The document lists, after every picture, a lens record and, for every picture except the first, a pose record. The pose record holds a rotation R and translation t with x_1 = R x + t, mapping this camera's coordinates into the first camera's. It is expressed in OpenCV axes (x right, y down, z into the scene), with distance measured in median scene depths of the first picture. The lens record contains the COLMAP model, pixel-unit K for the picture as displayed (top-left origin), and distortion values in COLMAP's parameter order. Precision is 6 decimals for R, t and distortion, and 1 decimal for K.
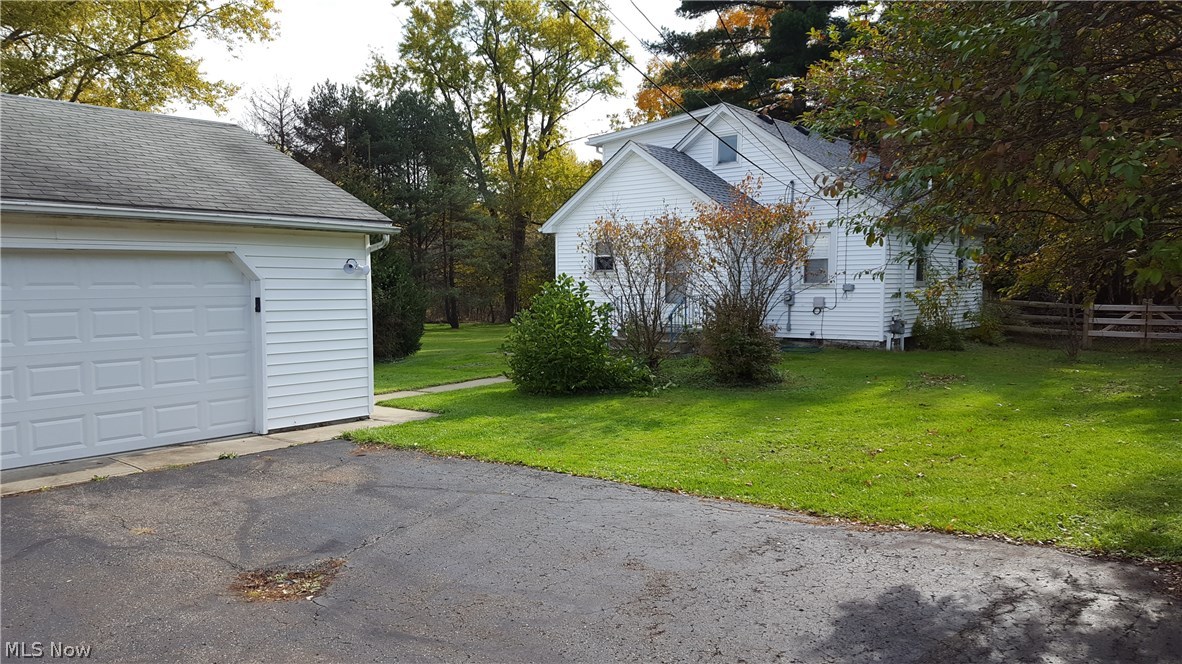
lens RADIAL K [[880.0, 0, 592.3], [0, 880.0, 368.9], [0, 0, 1]] dist [0.080638, -0.072198]
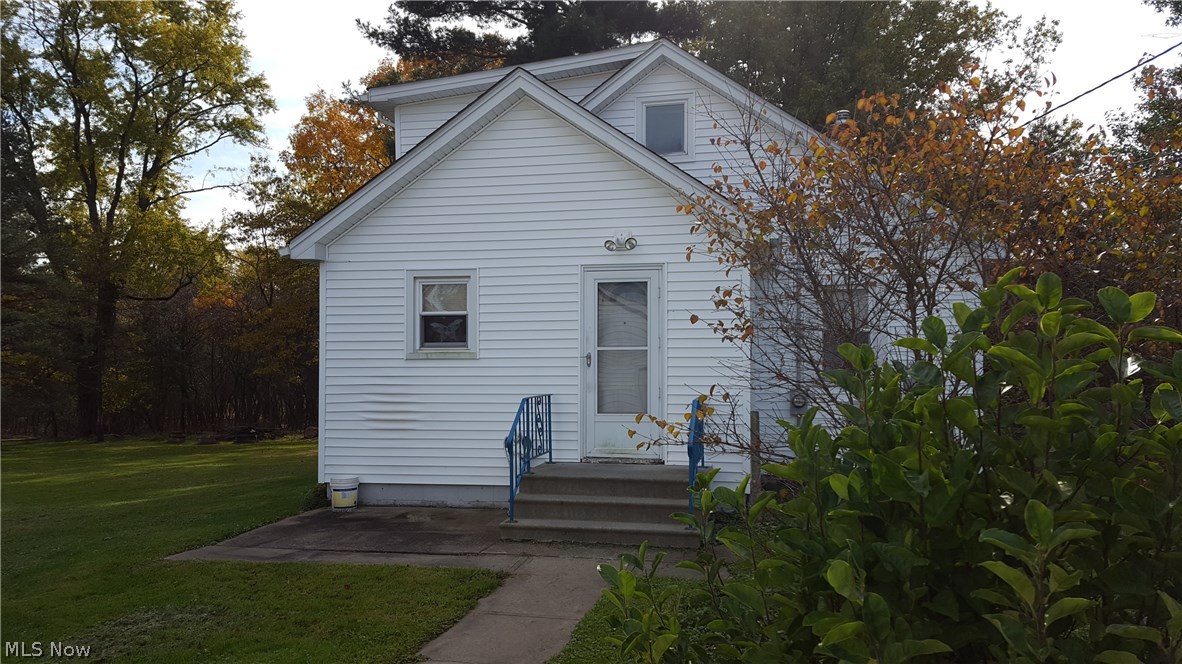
lens RADIAL K [[880.0, 0, 592.3], [0, 880.0, 368.9], [0, 0, 1]] dist [0.080638, -0.072198]
pose [[0.902148, 0.017296, 0.431080, -0.039778], [0.032111, 0.993732, -0.107073, -0.016536], [-0.430230, 0.110438, 0.895938, 0.192500]]
